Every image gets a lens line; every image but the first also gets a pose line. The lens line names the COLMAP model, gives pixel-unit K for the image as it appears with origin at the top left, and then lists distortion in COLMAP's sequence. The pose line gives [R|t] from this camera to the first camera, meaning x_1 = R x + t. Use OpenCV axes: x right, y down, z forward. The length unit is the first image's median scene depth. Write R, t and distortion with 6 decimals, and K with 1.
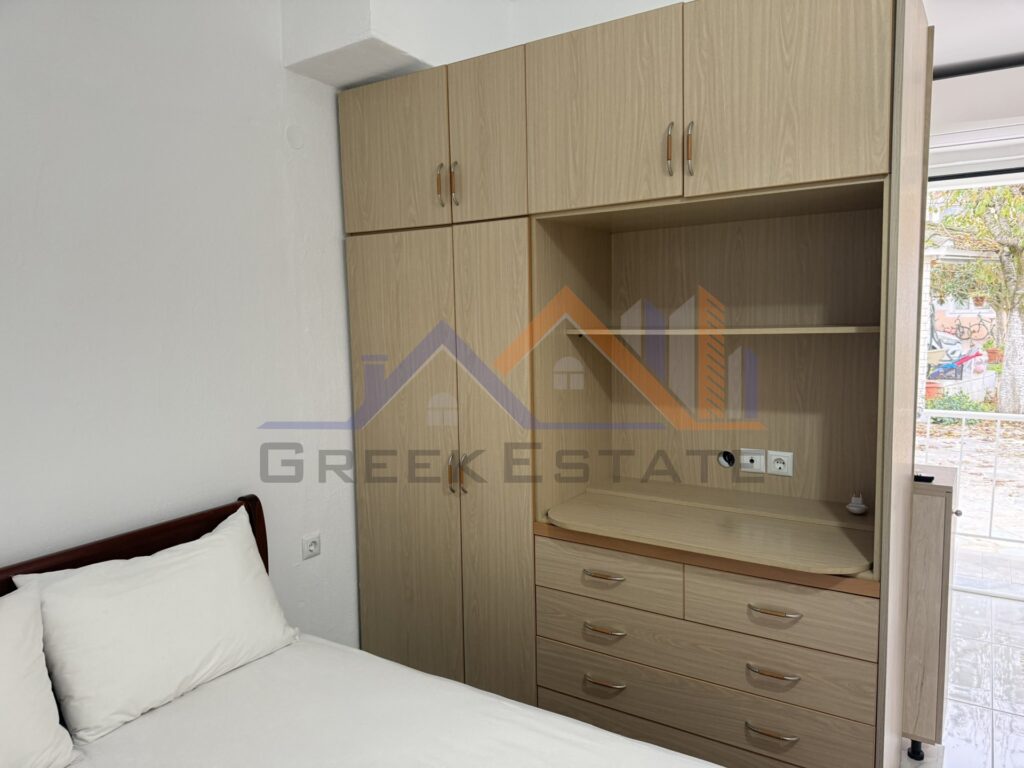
lens RADIAL K [[712.5, 0, 504.4], [0, 712.5, 385.1], [0, 0, 1]] dist [0.055320, -0.060205]
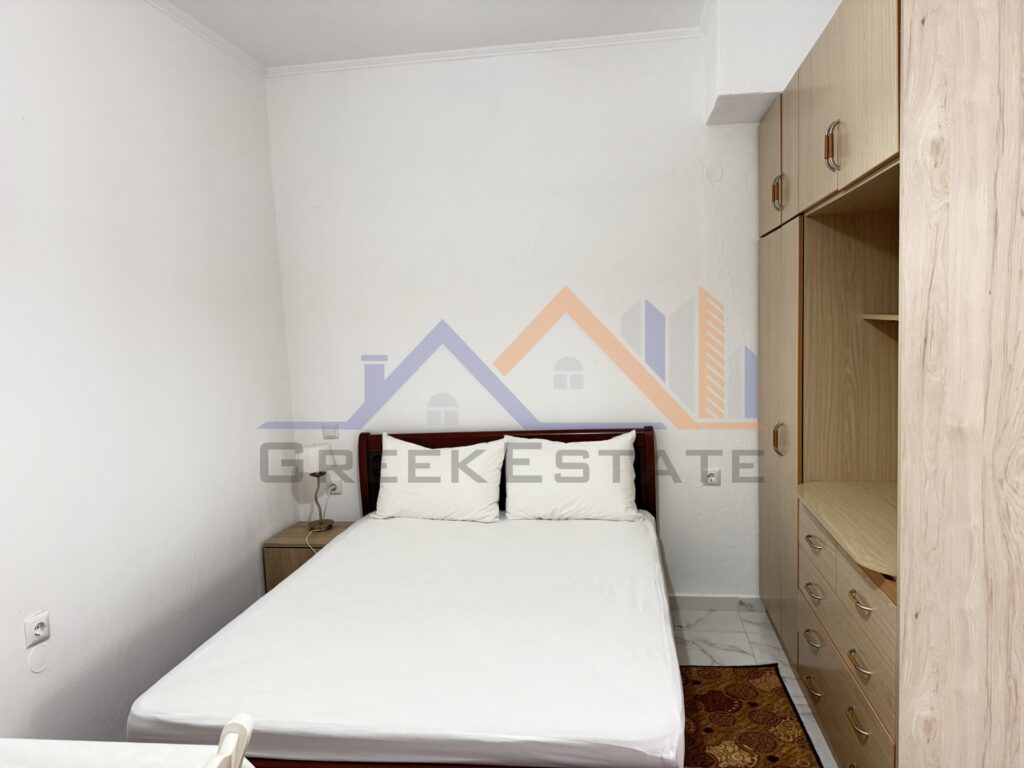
lens RADIAL K [[712.5, 0, 504.4], [0, 712.5, 385.1], [0, 0, 1]] dist [0.055320, -0.060205]
pose [[0.395824, 0.087632, -0.914136, 0.904153], [-0.059494, 0.995792, 0.069698, -0.019831], [0.916397, 0.026798, 0.399372, 0.118693]]
